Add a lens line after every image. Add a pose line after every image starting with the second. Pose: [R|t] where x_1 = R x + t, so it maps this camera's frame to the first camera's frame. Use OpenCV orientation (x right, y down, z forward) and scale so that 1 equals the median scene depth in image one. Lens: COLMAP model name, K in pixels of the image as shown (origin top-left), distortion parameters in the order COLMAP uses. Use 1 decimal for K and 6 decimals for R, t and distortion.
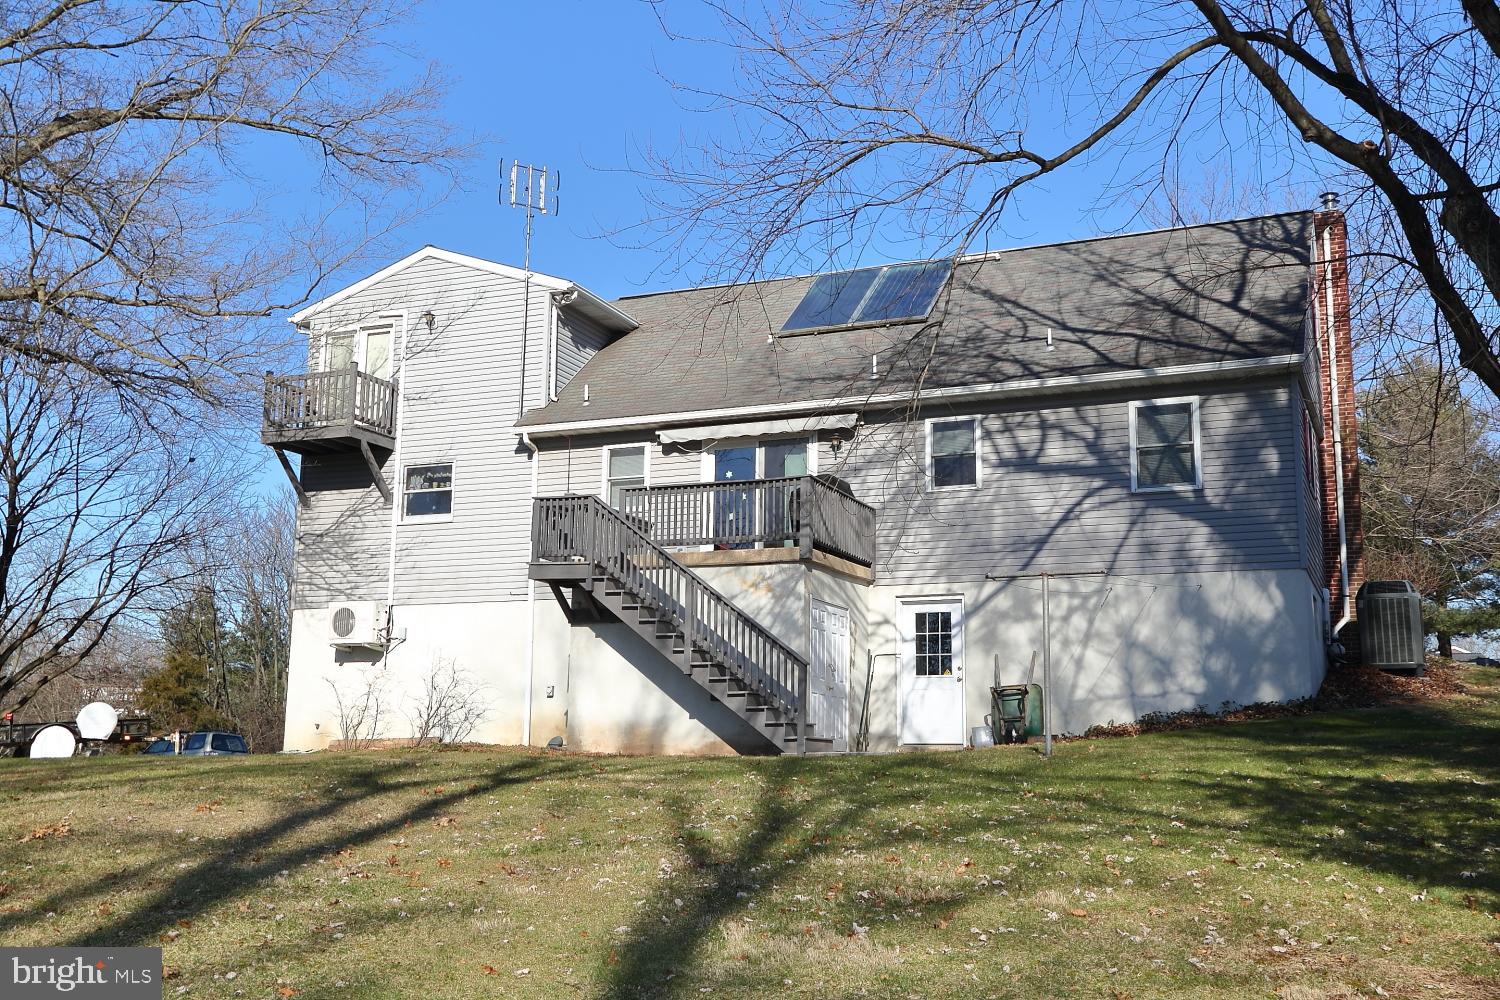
lens RADIAL K [[1555.0, 0, 750.0], [0, 1555.0, 500.0], [0, 0, 1]] dist [0.005904, 0.002070]
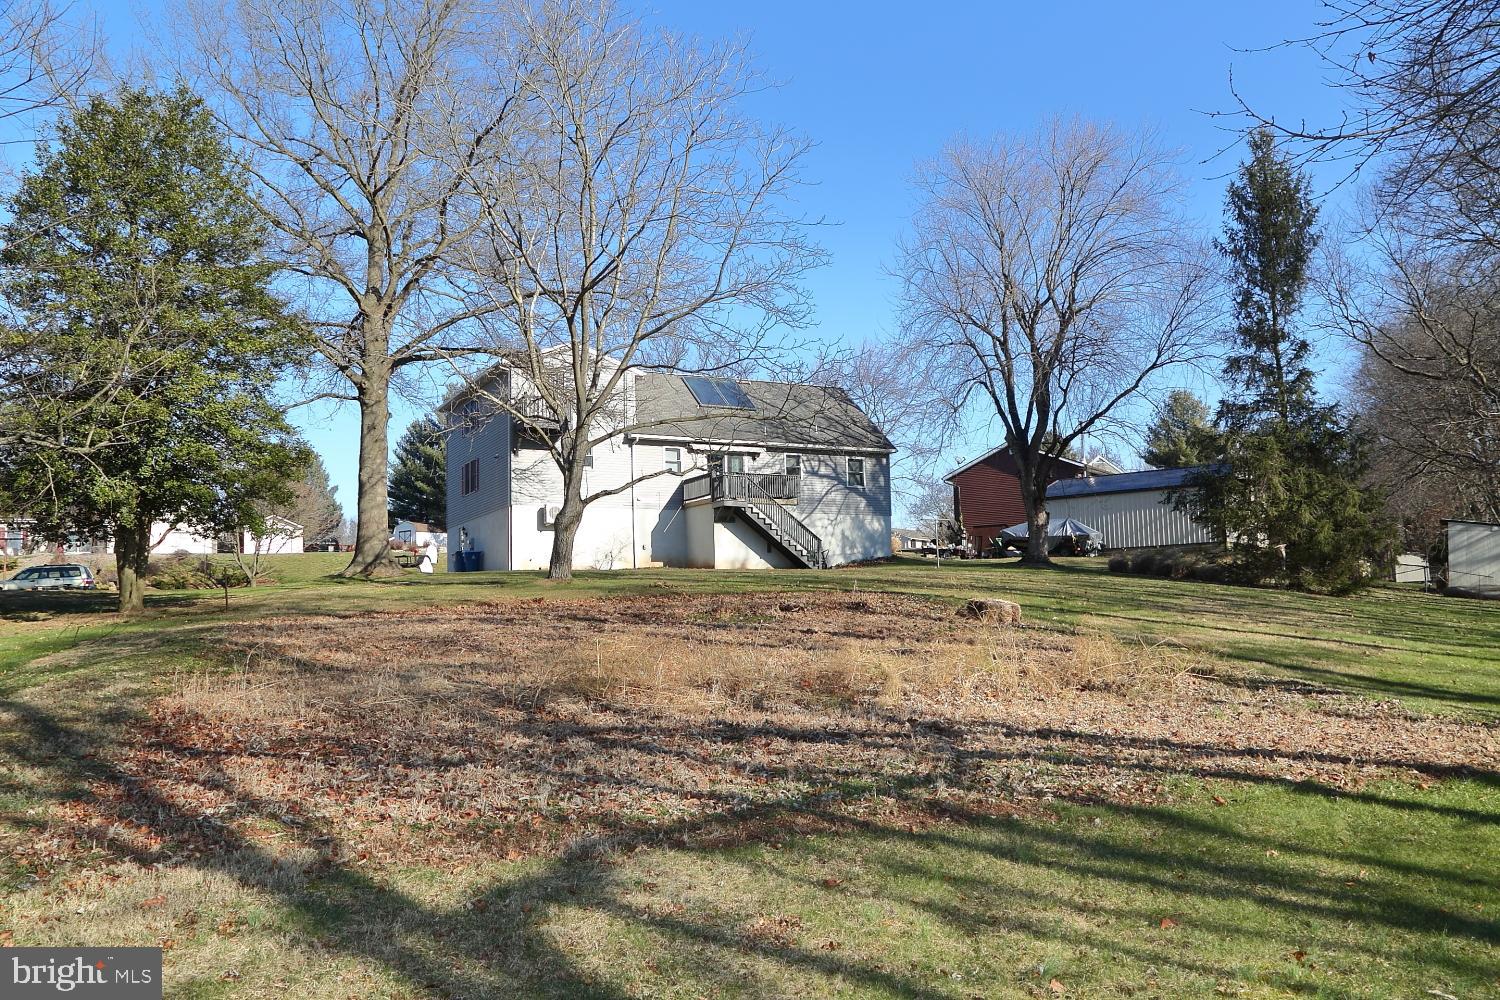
lens RADIAL K [[1172.7, 0, 750.0], [0, 1172.7, 500.0], [0, 0, 1]] dist [-0.034925, 0.100497]
pose [[0.632466, 0.060310, 0.772237, -1.564396], [-0.111093, 0.993720, 0.013379, 0.010059], [-0.766580, -0.094252, 0.635194, -0.289497]]
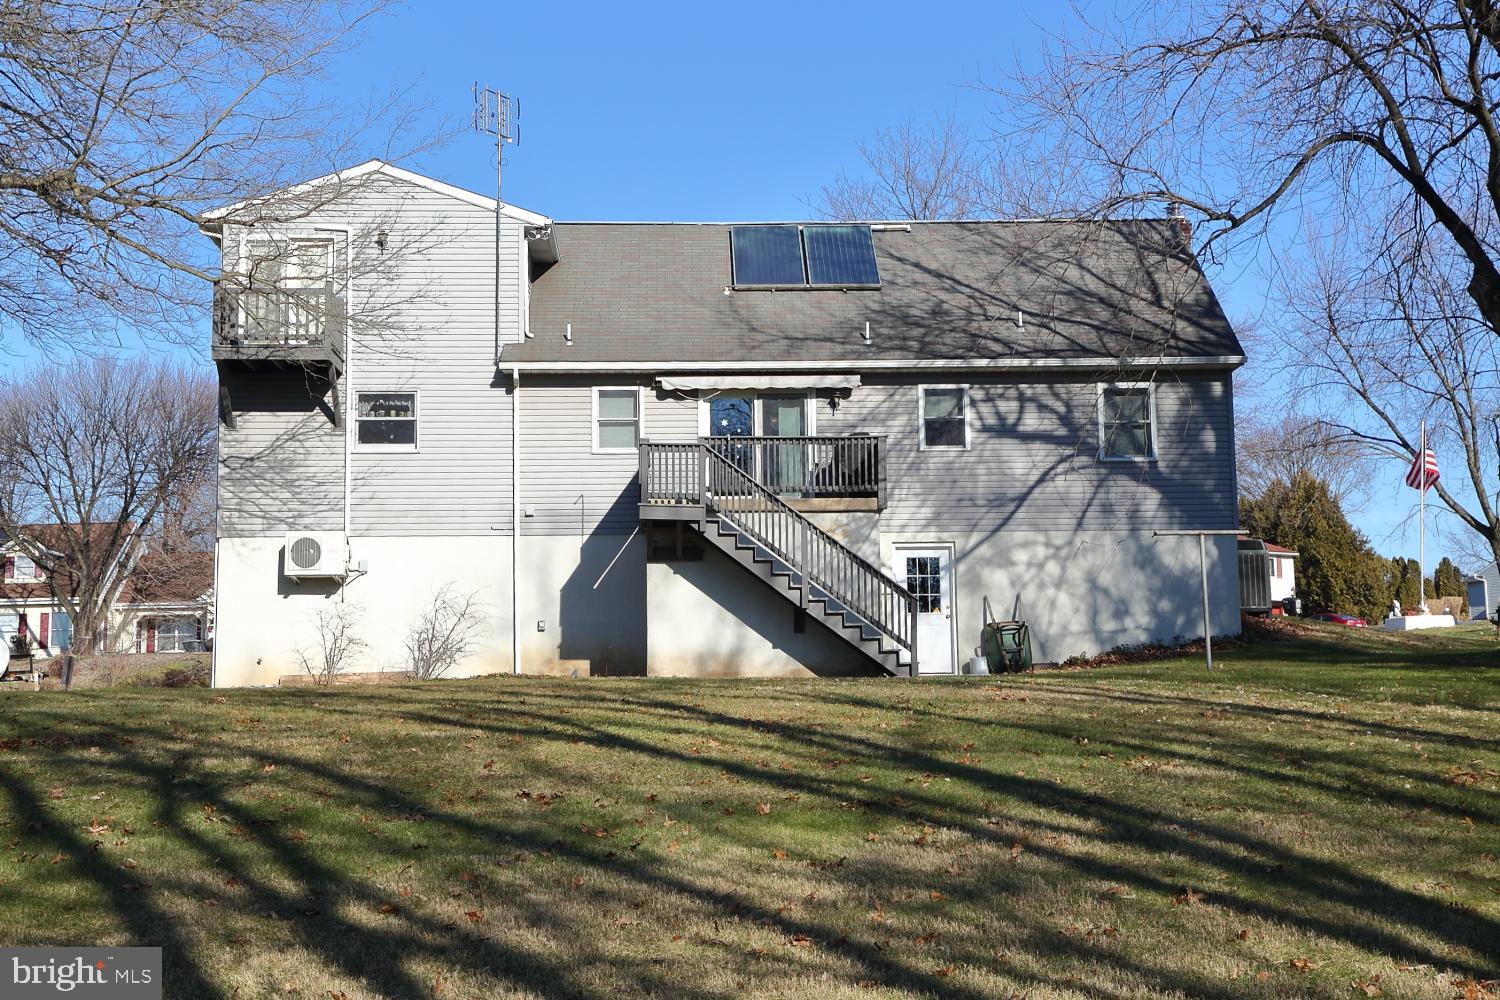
lens RADIAL K [[1952.9, 0, 750.0], [0, 1952.9, 500.0], [0, 0, 1]] dist [0.076290, 0.012173]
pose [[0.908648, 0.034092, 0.416169, -0.593277], [-0.054081, 0.997875, 0.036334, -0.014291], [-0.414046, -0.055522, 0.908561, -0.237516]]
